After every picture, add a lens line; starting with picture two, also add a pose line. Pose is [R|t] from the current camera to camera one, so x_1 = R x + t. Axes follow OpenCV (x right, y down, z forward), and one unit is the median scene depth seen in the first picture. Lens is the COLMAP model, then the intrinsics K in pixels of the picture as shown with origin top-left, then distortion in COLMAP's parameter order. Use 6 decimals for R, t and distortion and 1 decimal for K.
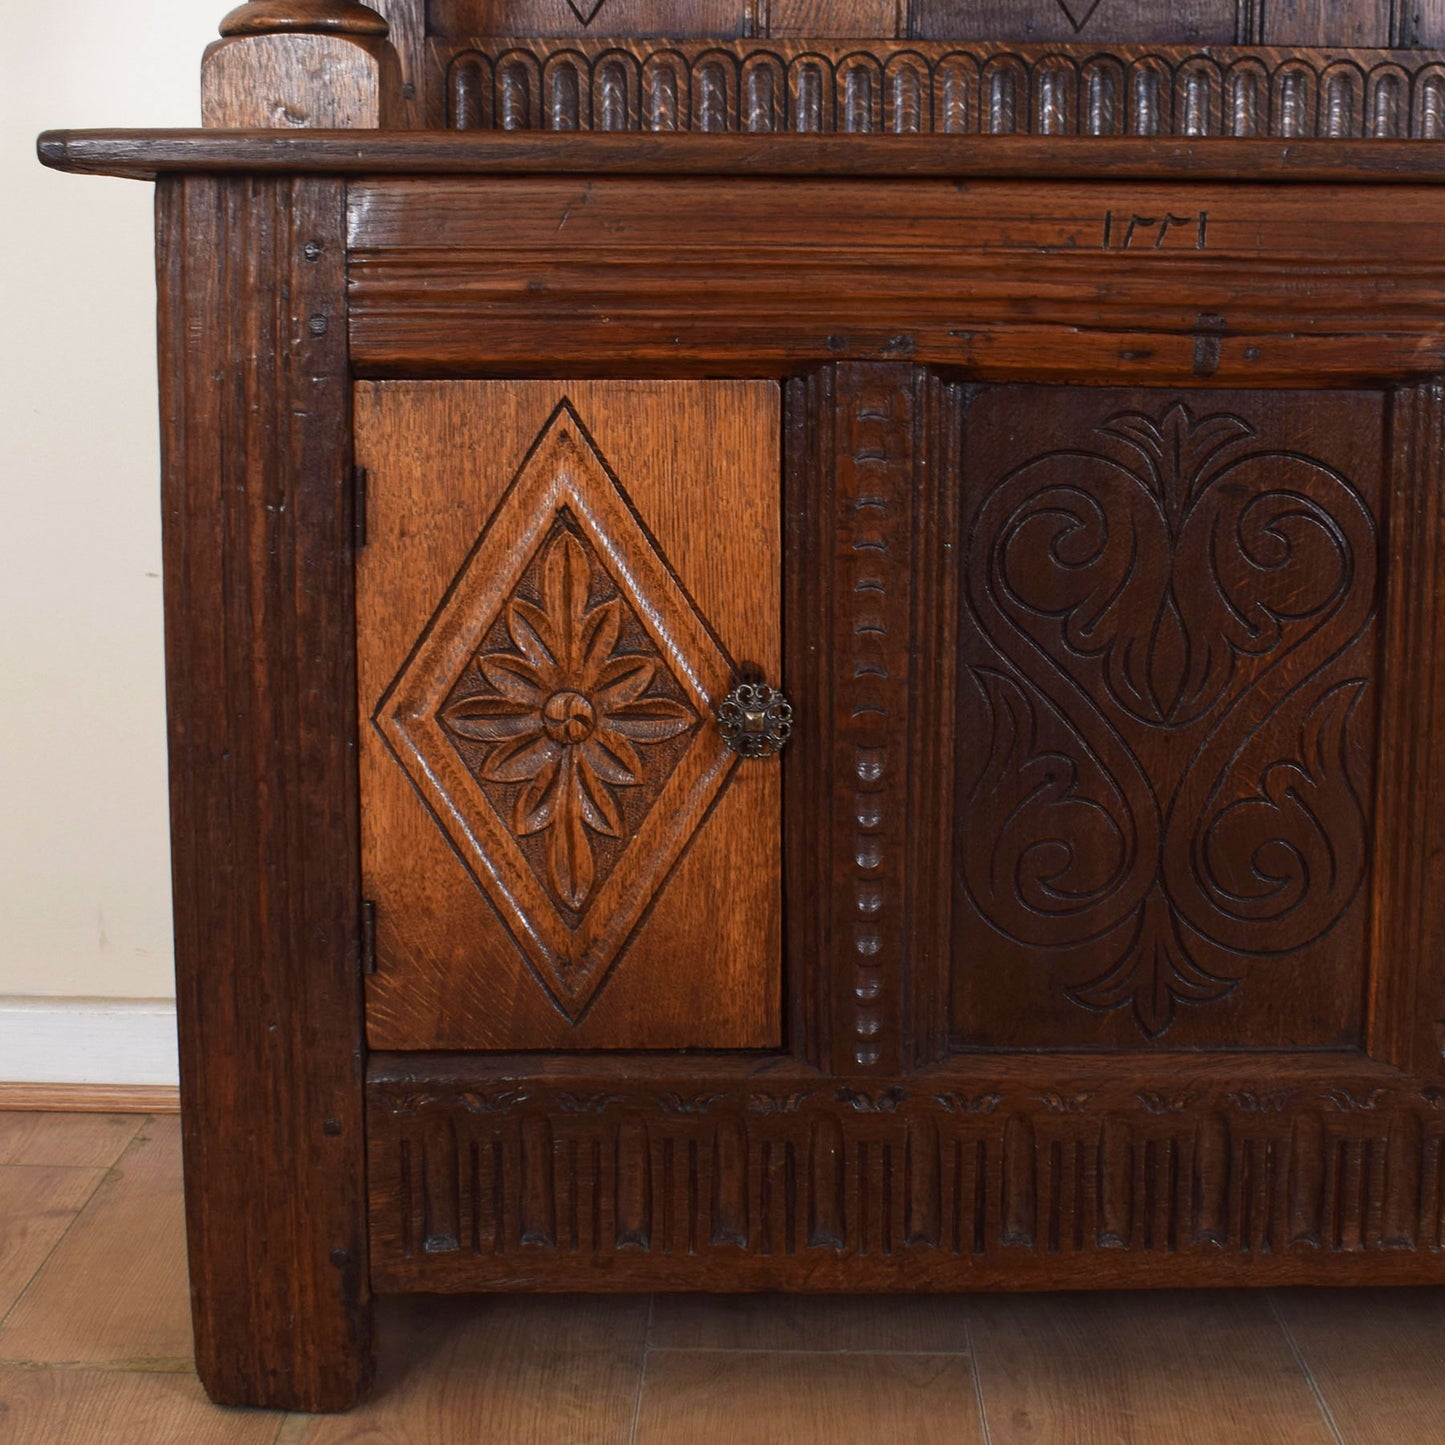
lens RADIAL K [[2506.2, 0, 788.0], [0, 2506.2, 726.0], [0, 0, 1]] dist [-0.095828, -0.010834]
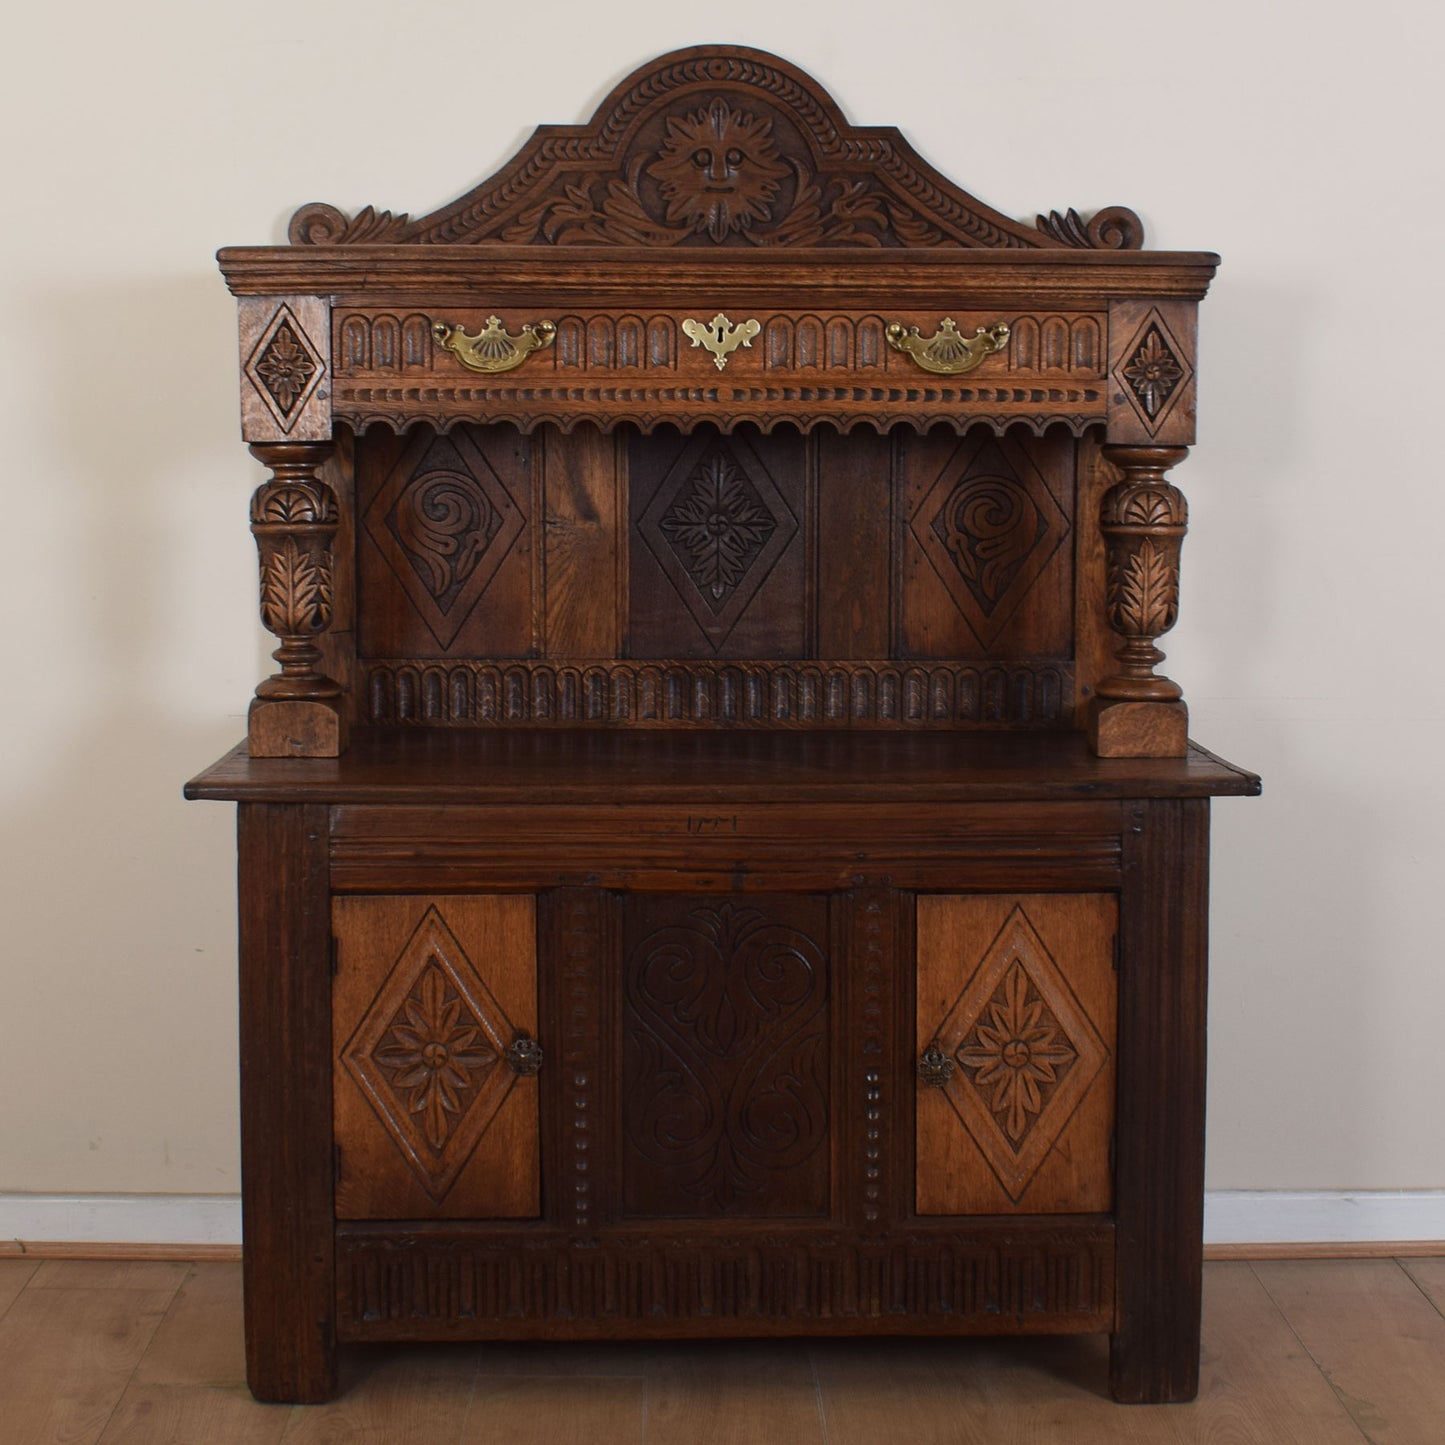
lens RADIAL K [[2673.8, 0, 724.4], [0, 2673.8, 669.1], [0, 0, 1]] dist [-0.083477, -0.054460]
pose [[0.999853, -0.006393, 0.015937, 0.115285], [0.007722, 0.996370, -0.084774, -0.129486], [-0.015337, 0.084885, 0.996273, -1.192369]]
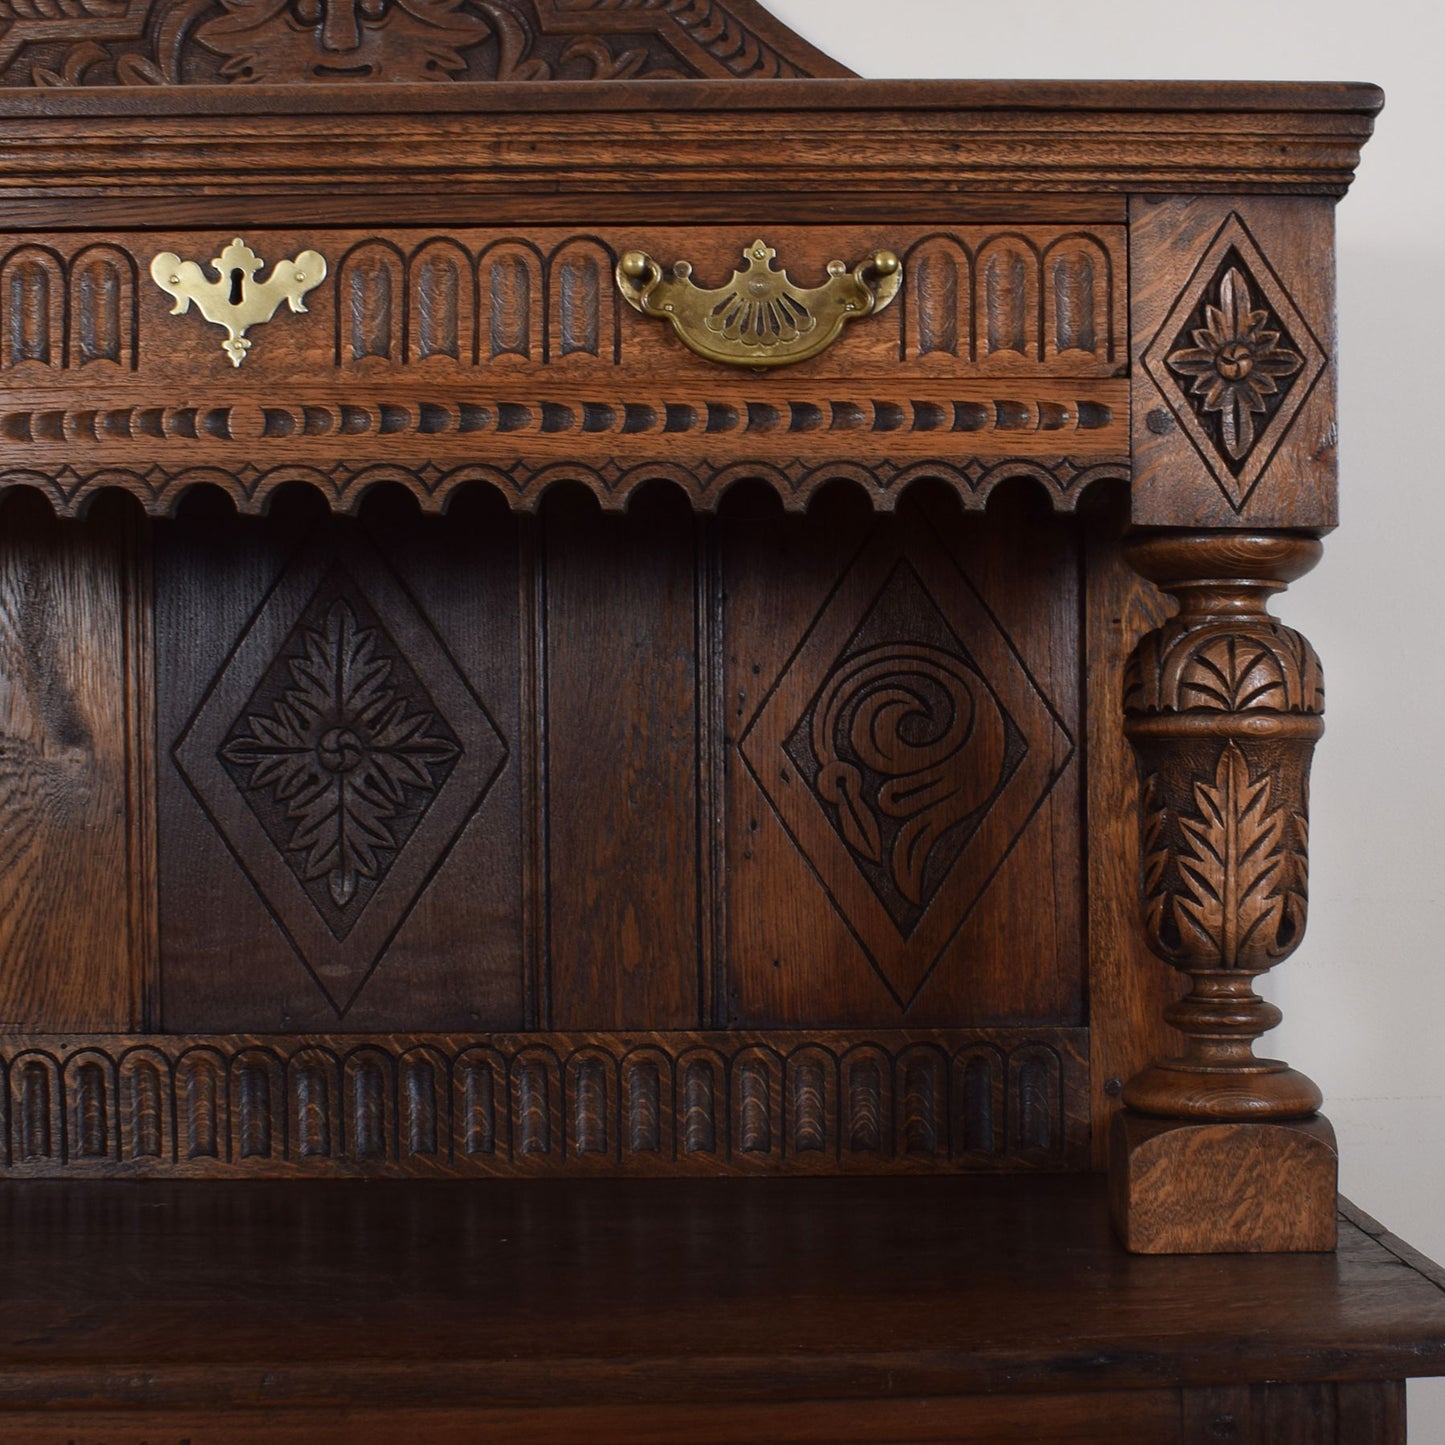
lens RADIAL K [[2637.8, 0, 831.9], [0, 2637.8, 779.8], [0, 0, 1]] dist [-0.083201, -0.072615]
pose [[0.999691, -0.016721, 0.018414, 0.345870], [0.019706, 0.984166, -0.176152, -0.248713], [-0.015177, 0.176461, 0.984191, 0.100440]]
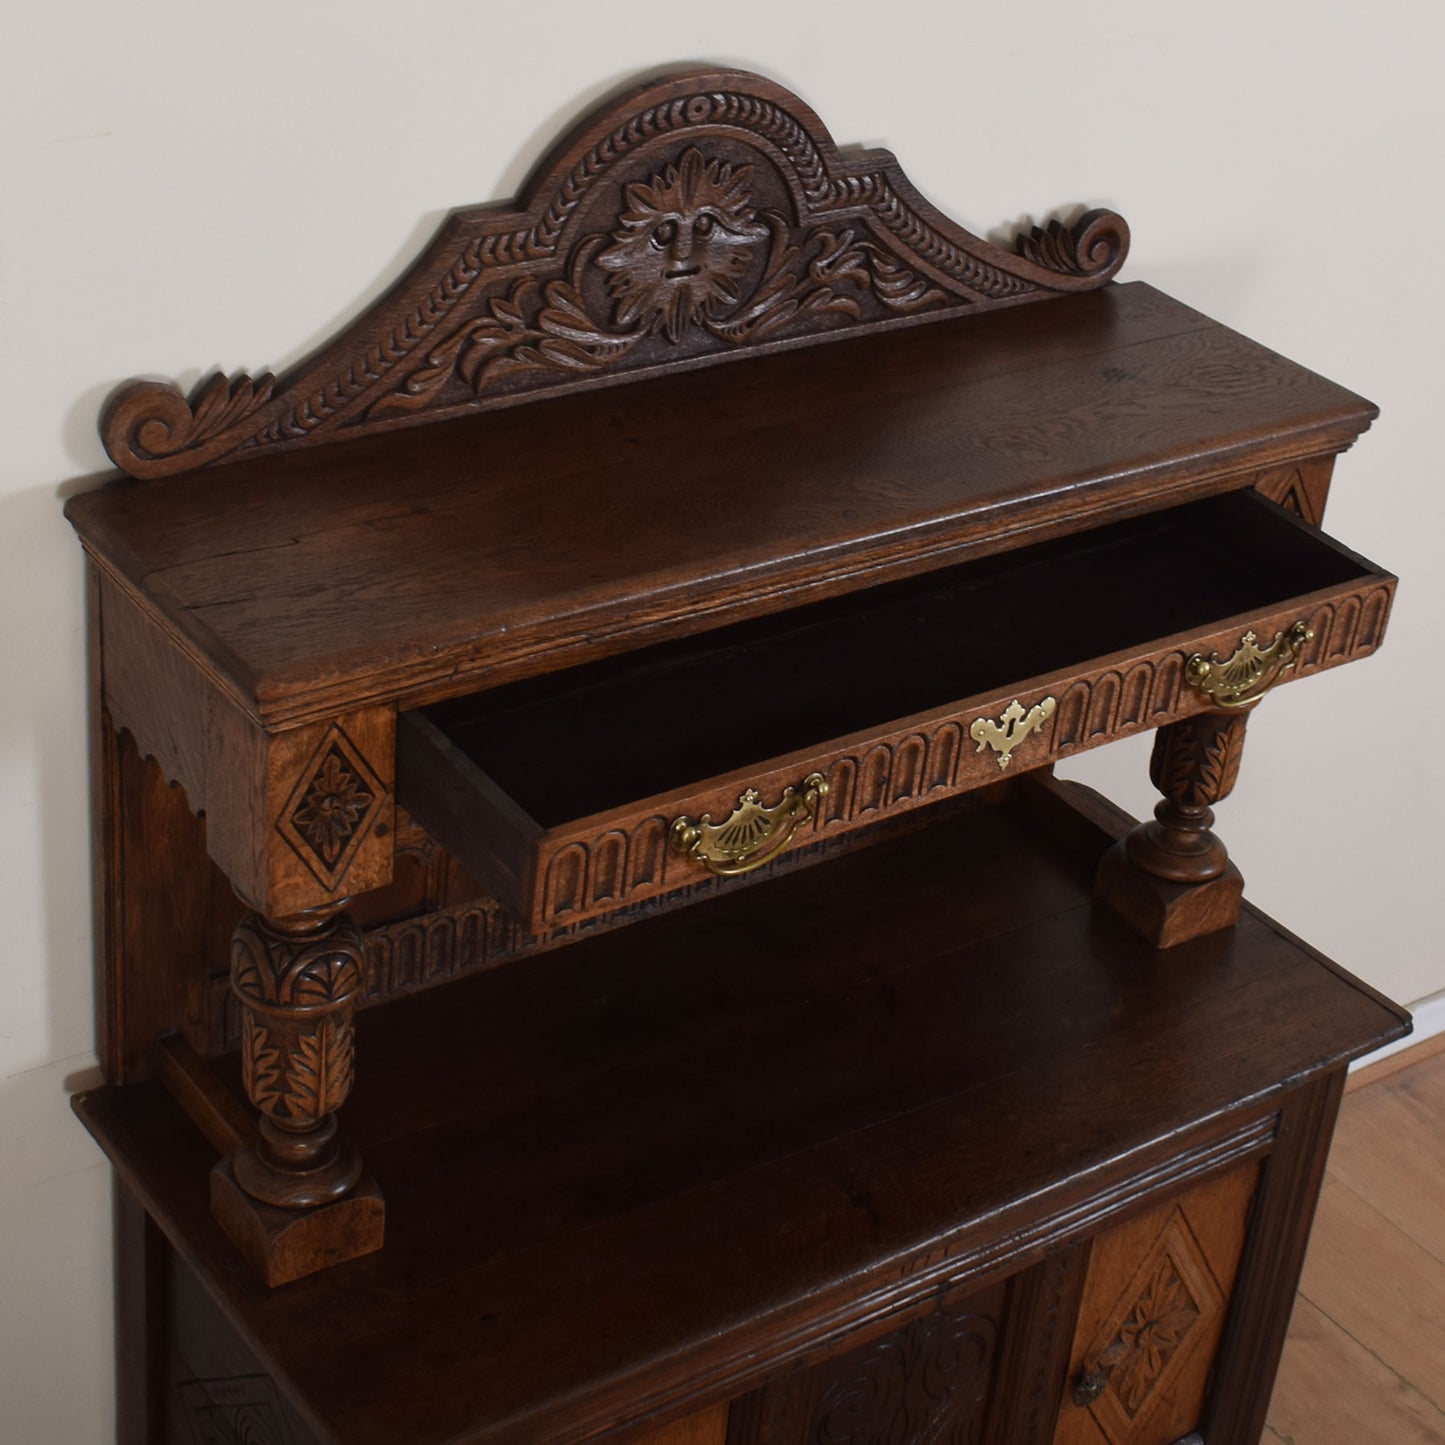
lens RADIAL K [[2906.4, 0, 744.3], [0, 2906.4, 614.2], [0, 0, 1]] dist [-0.077378, 0.019814]
pose [[0.811298, -0.218875, 0.542116, -0.862872], [0.015018, 0.934772, 0.354932, -1.225049], [-0.584440, -0.279814, 0.761665, -0.283967]]
